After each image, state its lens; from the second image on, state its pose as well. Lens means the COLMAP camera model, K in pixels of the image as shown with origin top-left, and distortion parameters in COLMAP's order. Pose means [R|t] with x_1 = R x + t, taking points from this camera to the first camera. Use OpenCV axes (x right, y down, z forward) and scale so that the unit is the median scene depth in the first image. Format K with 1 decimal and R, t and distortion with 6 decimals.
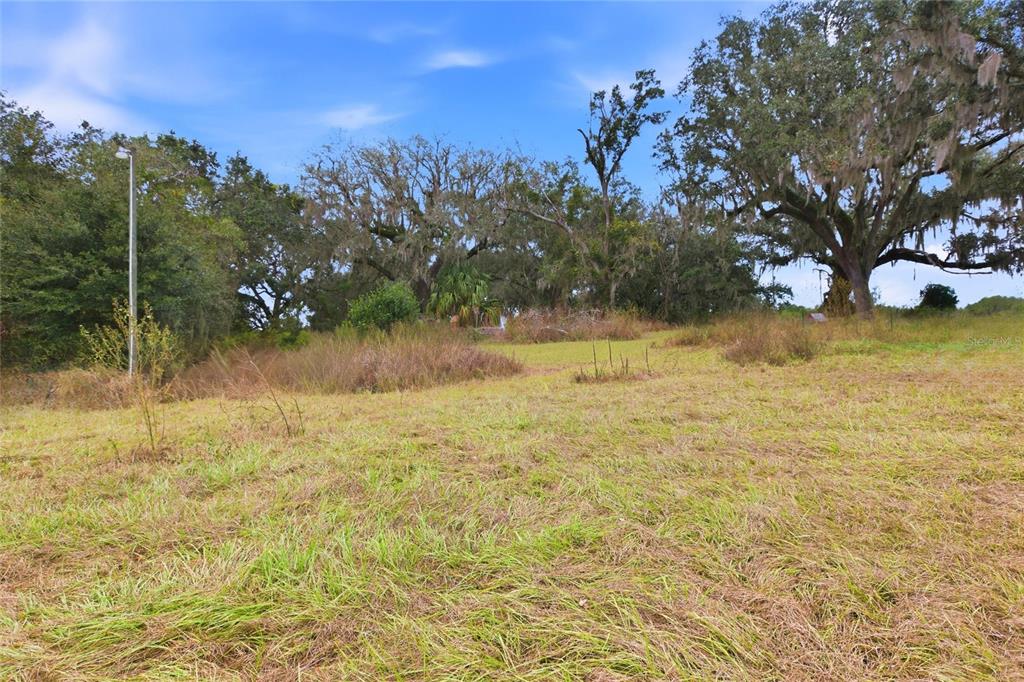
lens RADIAL K [[501.2, 0, 515.8], [0, 501.2, 324.8], [0, 0, 1]] dist [0.001572, 0.002411]
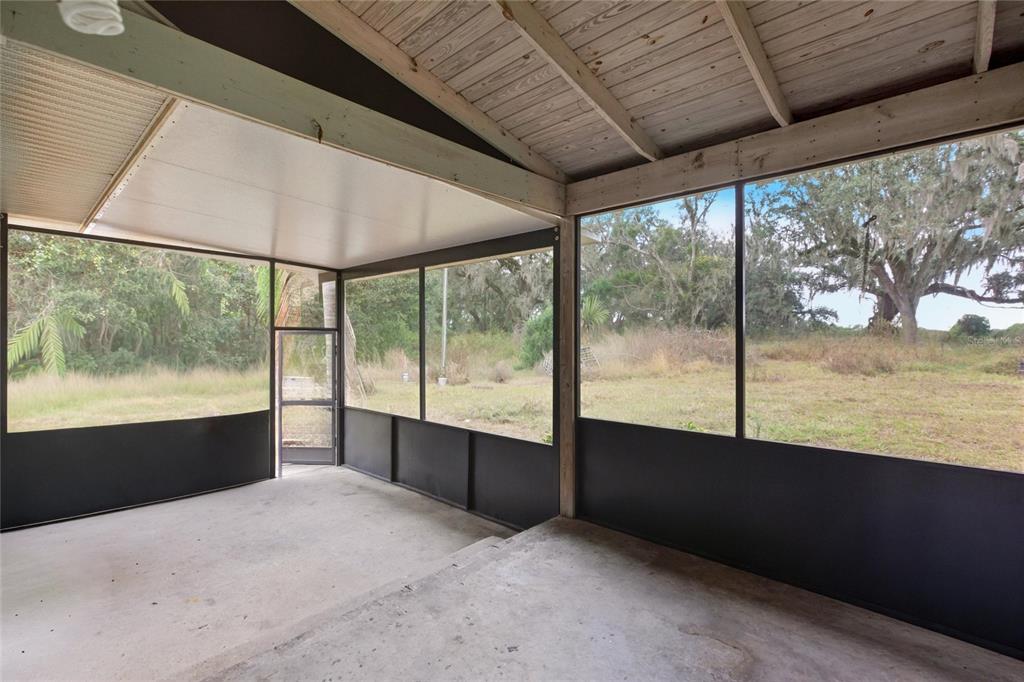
lens RADIAL K [[501.2, 0, 497.9], [0, 501.2, 329.6], [0, 0, 1]] dist [0.001572, 0.002411]
pose [[0.998116, 0.037991, -0.048184, -0.247587], [-0.037912, 0.999278, 0.002556, -0.010391], [0.048247, -0.000725, 0.998835, -0.263069]]
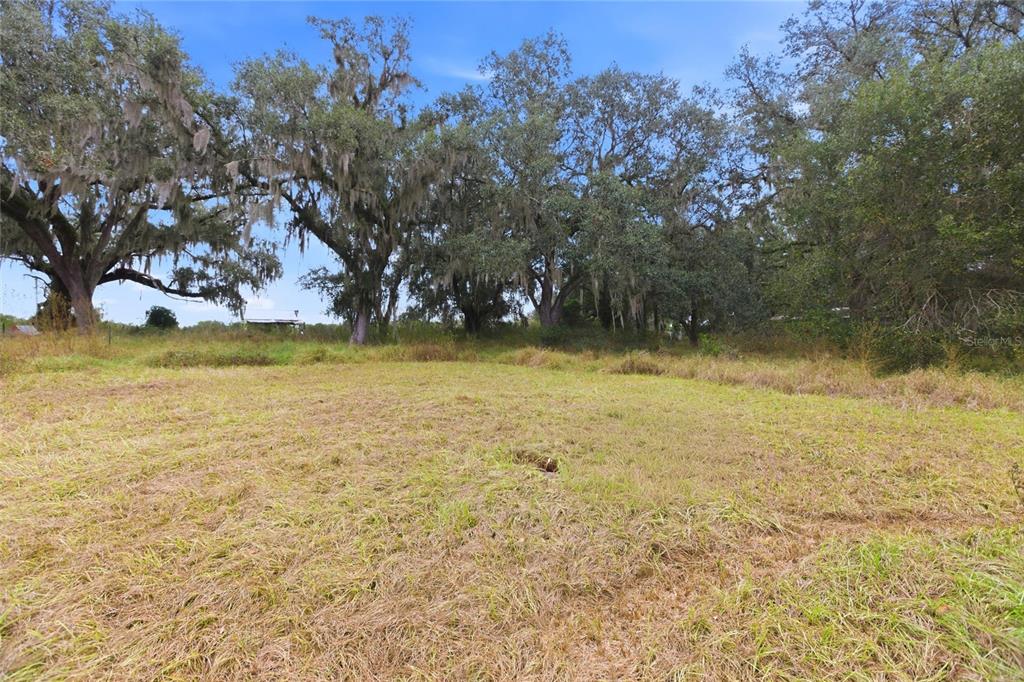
lens RADIAL K [[457.8, 0, 511.3], [0, 457.8, 342.1], [0, 0, 1]] dist [0.001827, 0.002510]
pose [[0.224821, 0.028257, 0.973990, 0.009972], [-0.029873, 0.999309, -0.022096, -0.001001], [-0.973942, -0.024129, 0.225509, -0.011182]]
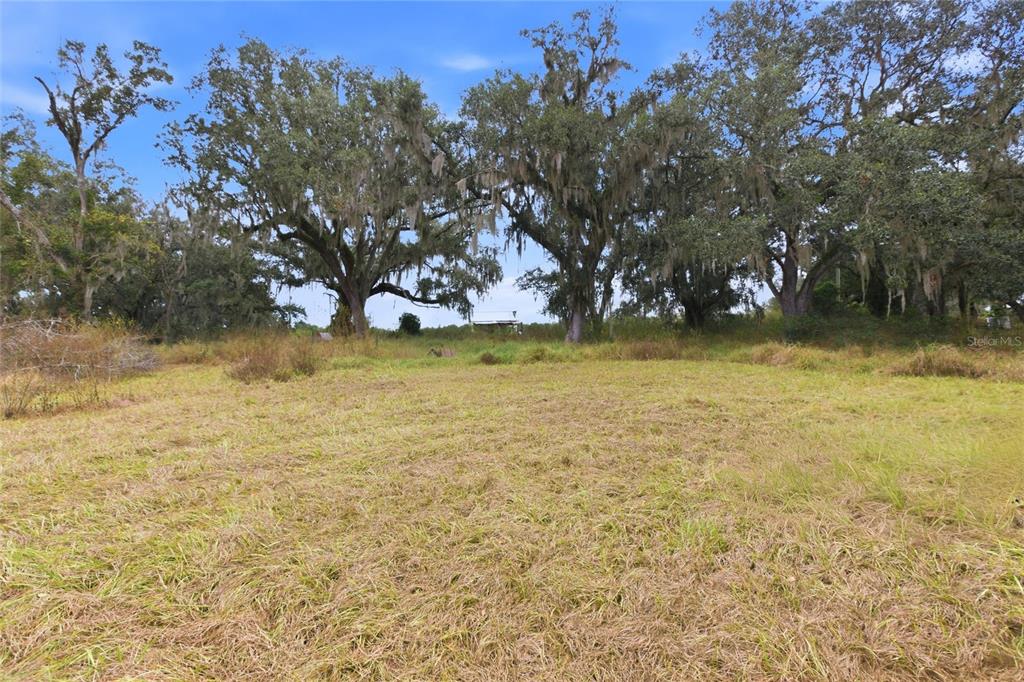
lens RADIAL K [[485.0, 0, 512.7], [0, 485.0, 329.9], [0, 0, 1]] dist [-0.002595, 0.004877]
pose [[0.618864, 0.034522, 0.784739, 0.008517], [-0.015400, 0.999375, -0.031820, -0.000919], [-0.785347, 0.007607, 0.619009, -0.004831]]
